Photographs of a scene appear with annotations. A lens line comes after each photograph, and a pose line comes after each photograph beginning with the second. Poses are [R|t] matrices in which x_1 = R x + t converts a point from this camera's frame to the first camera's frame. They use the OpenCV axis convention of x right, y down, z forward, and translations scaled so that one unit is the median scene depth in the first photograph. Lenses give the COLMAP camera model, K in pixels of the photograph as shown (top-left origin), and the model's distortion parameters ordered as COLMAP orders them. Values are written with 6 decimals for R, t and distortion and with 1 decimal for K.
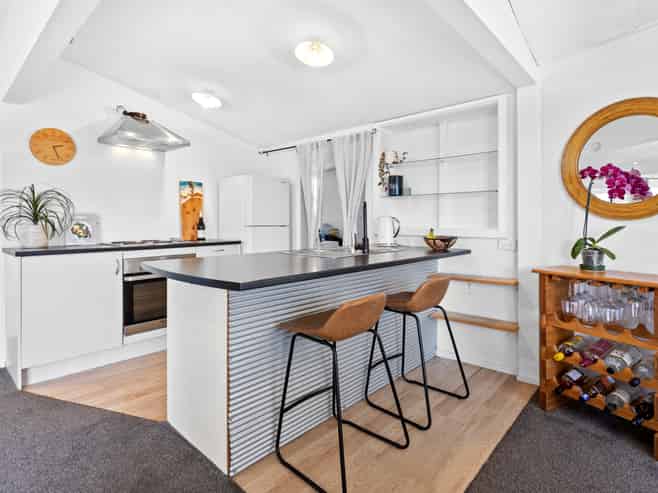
lens RADIAL K [[363.0, 0, 327.7], [0, 363.0, 226.4], [0, 0, 1]] dist [0.000723, 0.001351]
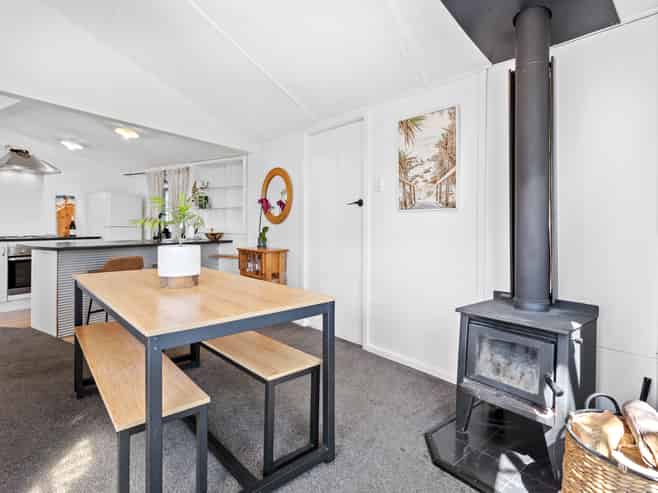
lens RADIAL K [[363.0, 0, 327.7], [0, 363.0, 226.4], [0, 0, 1]] dist [0.000723, 0.001351]
pose [[0.981774, 0.005954, 0.189960, 0.424459], [-0.004179, 0.999944, -0.009742, 0.009214], [-0.190008, 0.008771, 0.981743, -0.693148]]
